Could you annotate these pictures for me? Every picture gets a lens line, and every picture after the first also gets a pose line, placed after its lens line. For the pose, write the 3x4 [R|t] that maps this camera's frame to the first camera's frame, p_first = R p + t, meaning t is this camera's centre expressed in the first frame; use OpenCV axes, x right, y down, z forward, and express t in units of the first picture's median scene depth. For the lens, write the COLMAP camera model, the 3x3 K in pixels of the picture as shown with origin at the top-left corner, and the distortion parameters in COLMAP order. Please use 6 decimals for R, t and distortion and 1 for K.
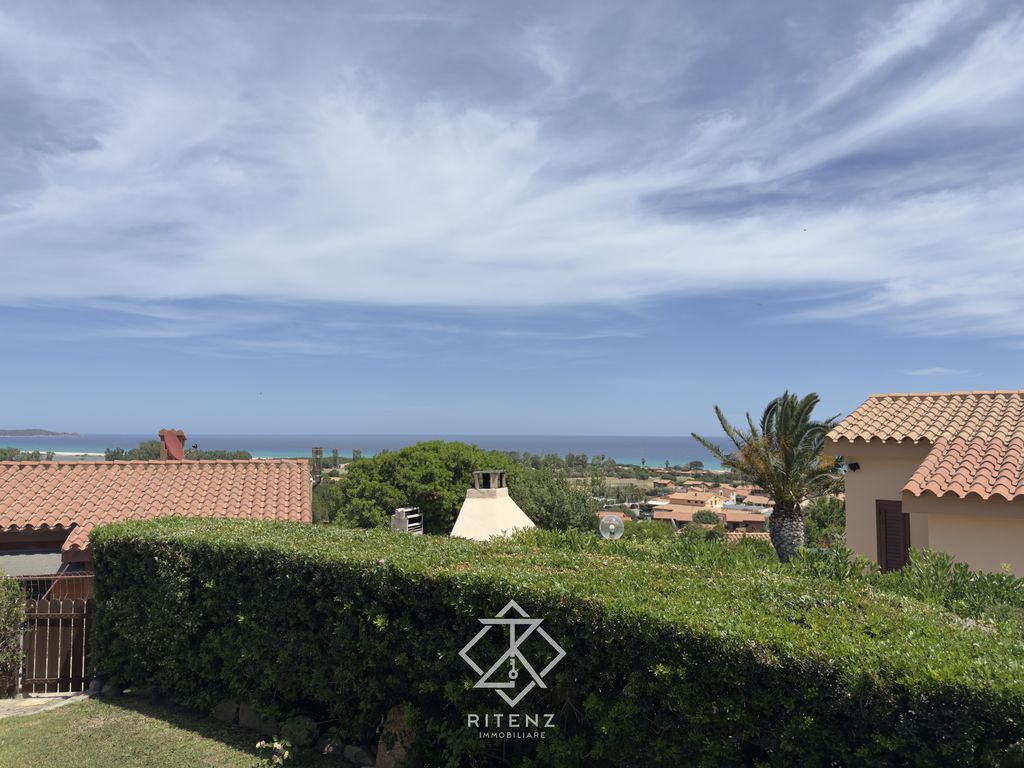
lens RADIAL K [[714.4, 0, 512.0], [0, 714.4, 384.0], [0, 0, 1]] dist [0.032504, -0.028384]
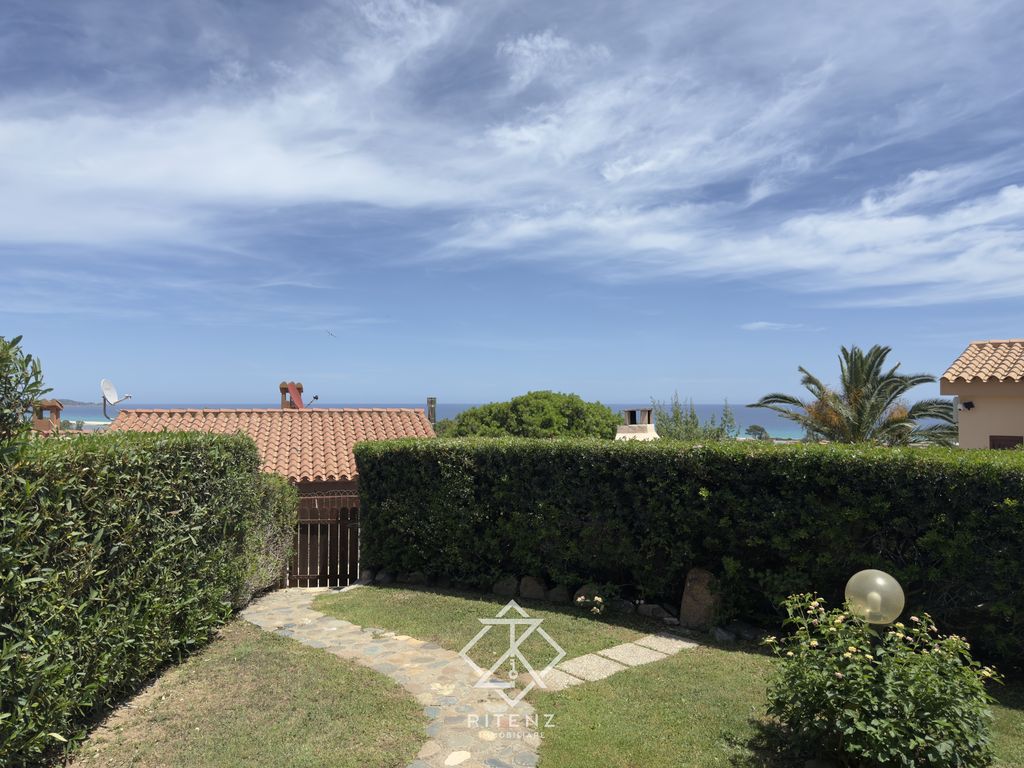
lens RADIAL K [[705.1, 0, 519.1], [0, 705.1, 378.0], [0, 0, 1]] dist [0.075848, -0.074747]
pose [[0.999807, -0.004997, -0.018978, -0.185045], [0.005659, 0.999372, 0.034975, 0.034054], [0.018791, -0.035076, 0.999208, -0.087746]]
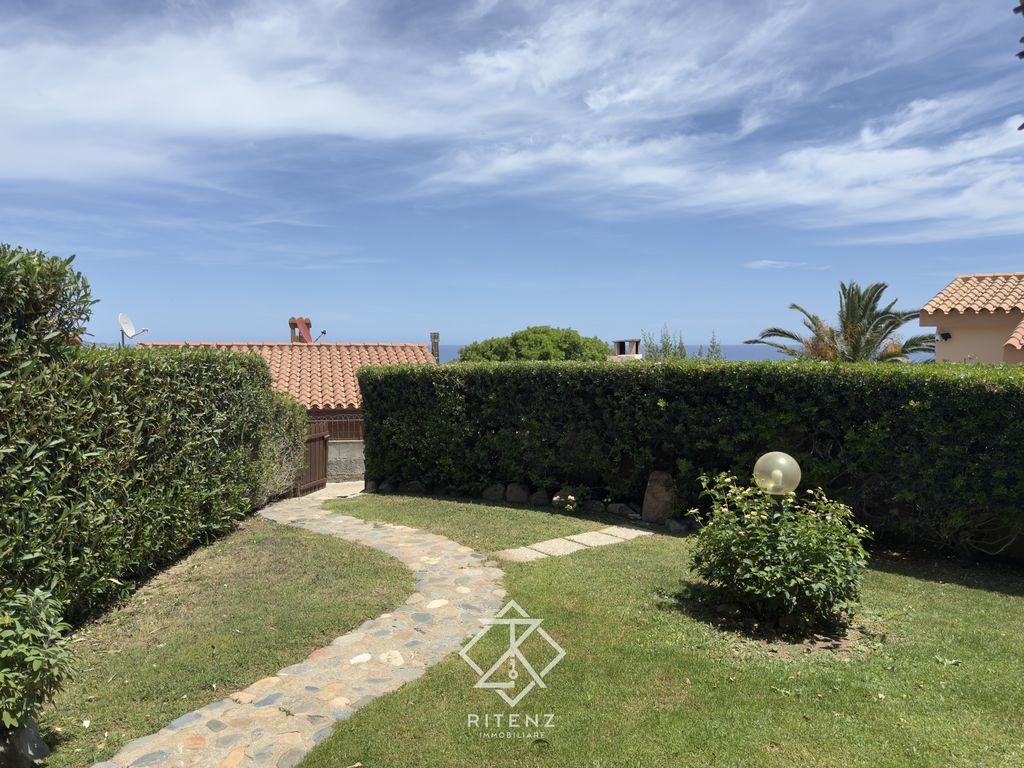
lens RADIAL K [[705.1, 0, 519.1], [0, 705.1, 378.0], [0, 0, 1]] dist [0.075848, -0.074747]
pose [[0.999451, -0.003257, -0.032958, -0.161505], [0.007141, 0.992936, 0.118432, 0.044548], [0.032339, -0.118602, 0.992415, -0.147316]]
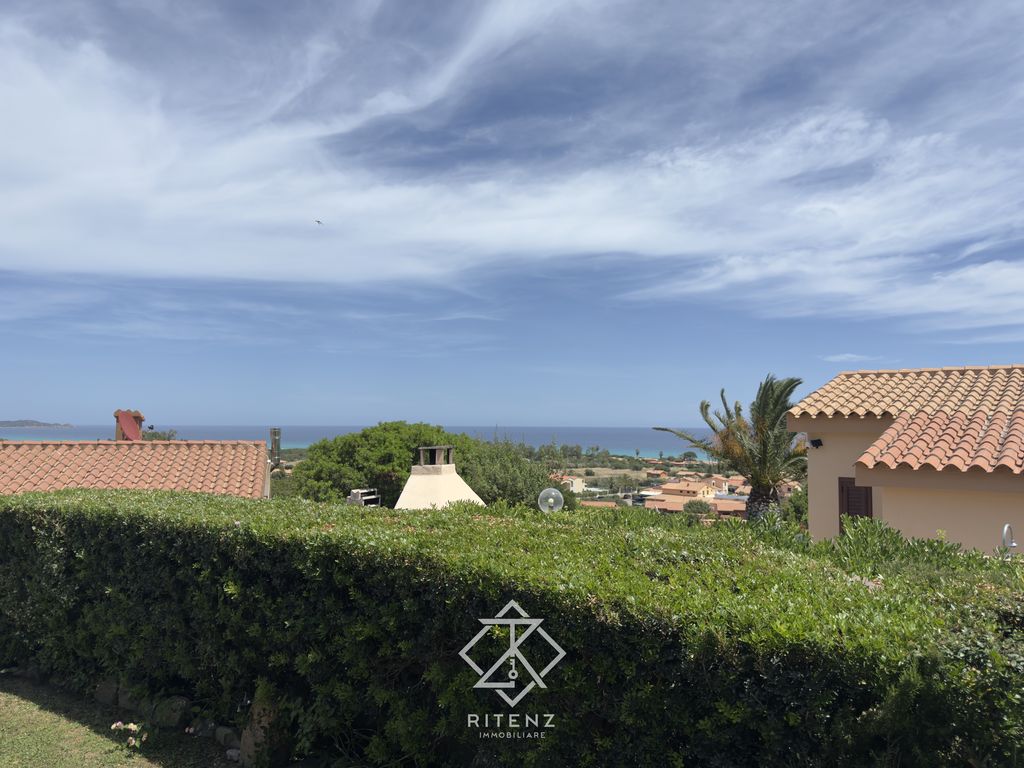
lens RADIAL K [[714.4, 0, 512.0], [0, 714.4, 384.0], [0, 0, 1]] dist [0.032504, -0.028384]
pose [[0.999974, 0.000376, 0.007200, 0.061708], [-0.000464, 0.999925, 0.012221, 0.024676], [-0.007195, -0.012224, 0.999899, 0.039035]]
